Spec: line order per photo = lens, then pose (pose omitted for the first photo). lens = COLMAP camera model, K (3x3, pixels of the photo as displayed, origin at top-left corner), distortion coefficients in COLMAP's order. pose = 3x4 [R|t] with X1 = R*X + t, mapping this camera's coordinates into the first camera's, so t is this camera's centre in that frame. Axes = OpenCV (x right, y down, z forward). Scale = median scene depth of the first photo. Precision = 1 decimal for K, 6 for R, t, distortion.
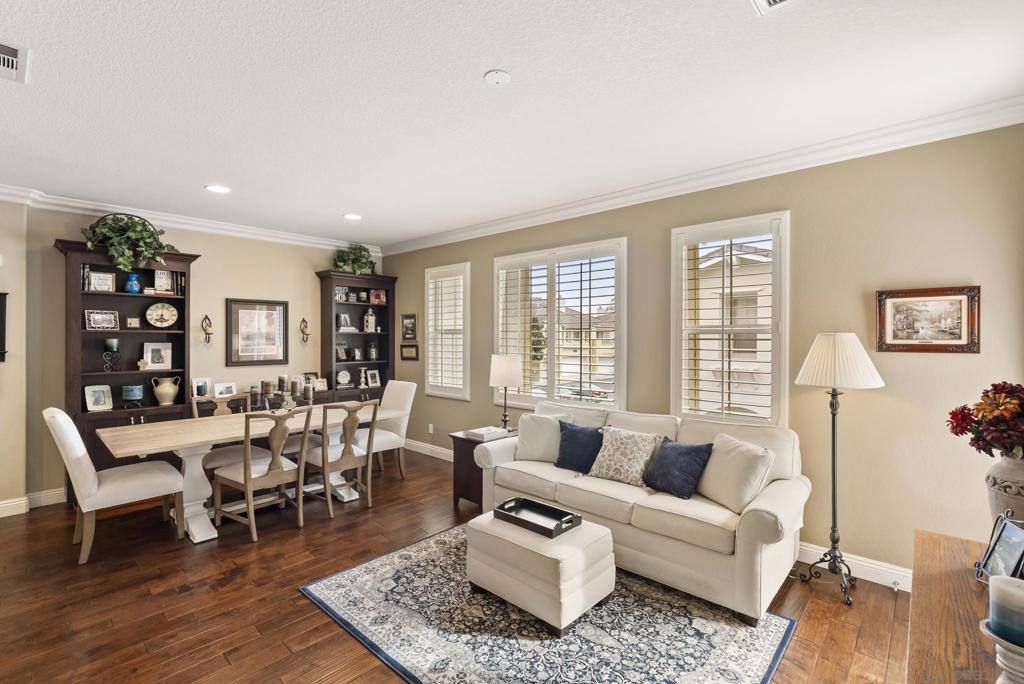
lens RADIAL K [[464.8, 0, 511.2], [0, 464.8, 338.2], [0, 0, 1]] dist [-0.009035, 0.003720]
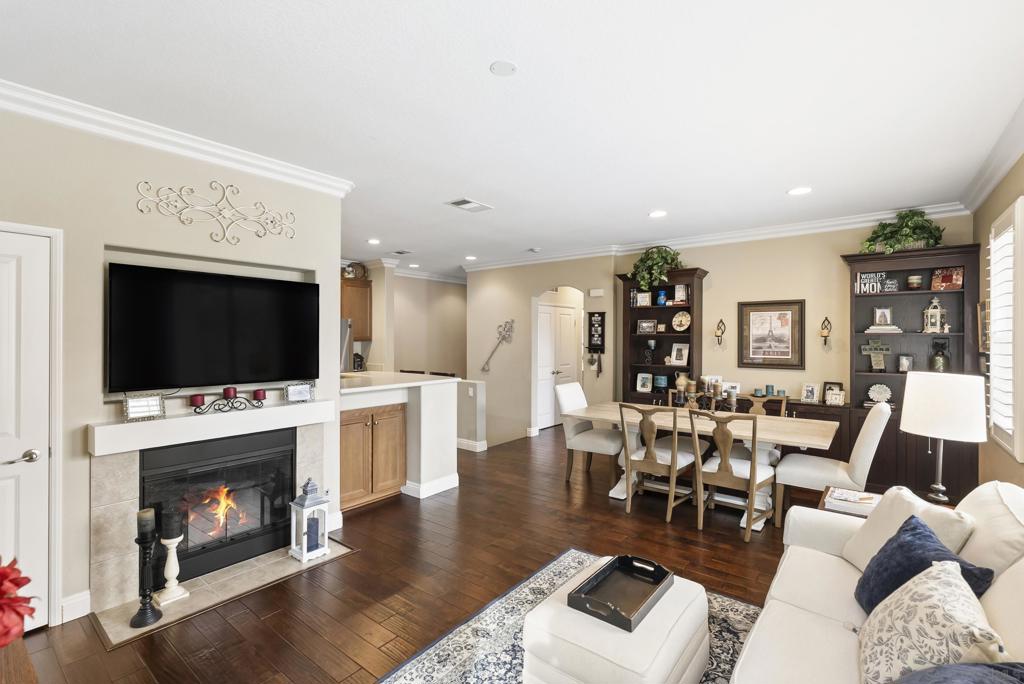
lens RADIAL K [[464.8, 0, 510.6], [0, 464.8, 341.1], [0, 0, 1]] dist [-0.009035, 0.003720]
pose [[0.076939, 0.006355, -0.997016, 0.442559], [-0.004352, 0.999972, 0.006038, -0.002538], [0.997026, 0.003875, 0.076964, 0.450897]]
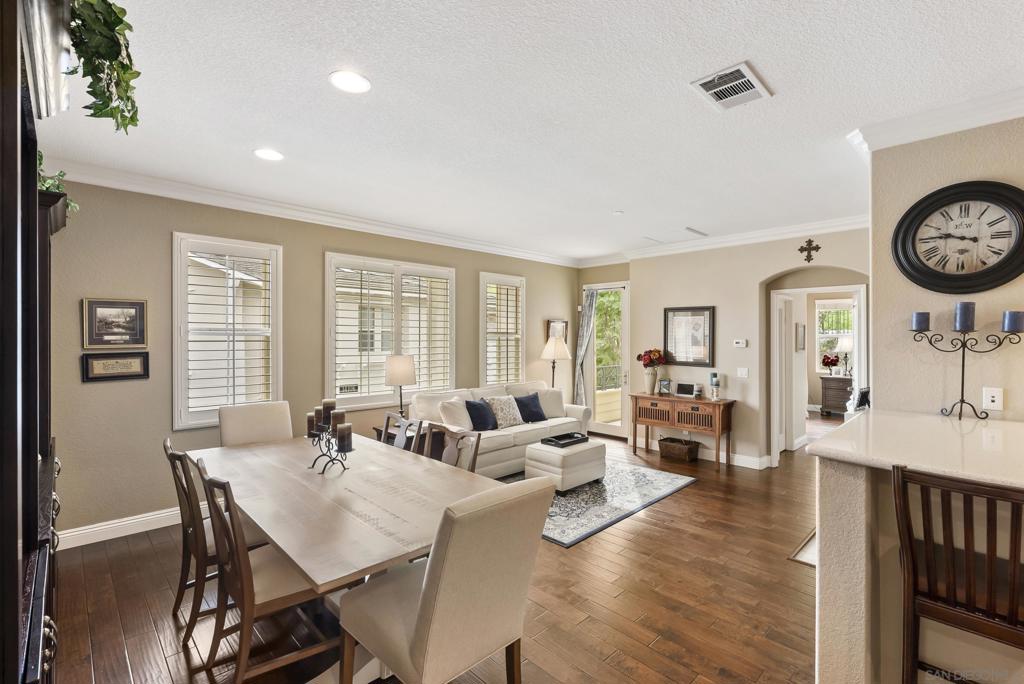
lens RADIAL K [[464.8, 0, 512.2], [0, 464.8, 338.0], [0, 0, 1]] dist [-0.009035, 0.003720]
pose [[0.047551, -0.000598, 0.998869, -1.011295], [0.002364, 0.999997, 0.000486, -0.004693], [-0.998866, 0.002338, 0.047553, 0.653486]]
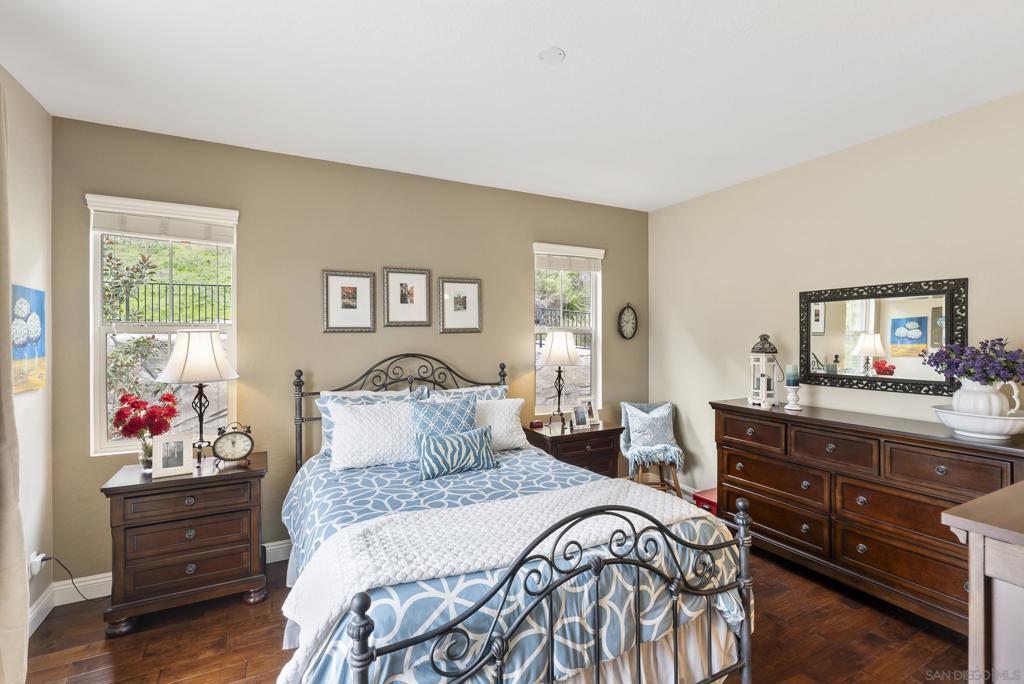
lens RADIAL K [[464.8, 0, 513.3], [0, 464.8, 334.7], [0, 0, 1]] dist [-0.009035, 0.003720]
pose [[-0.943391, 0.004586, 0.331650, 0.458134], [0.005364, 0.999985, 0.001432, 0.004013], [-0.331639, 0.003130, -0.943401, -0.251628]]
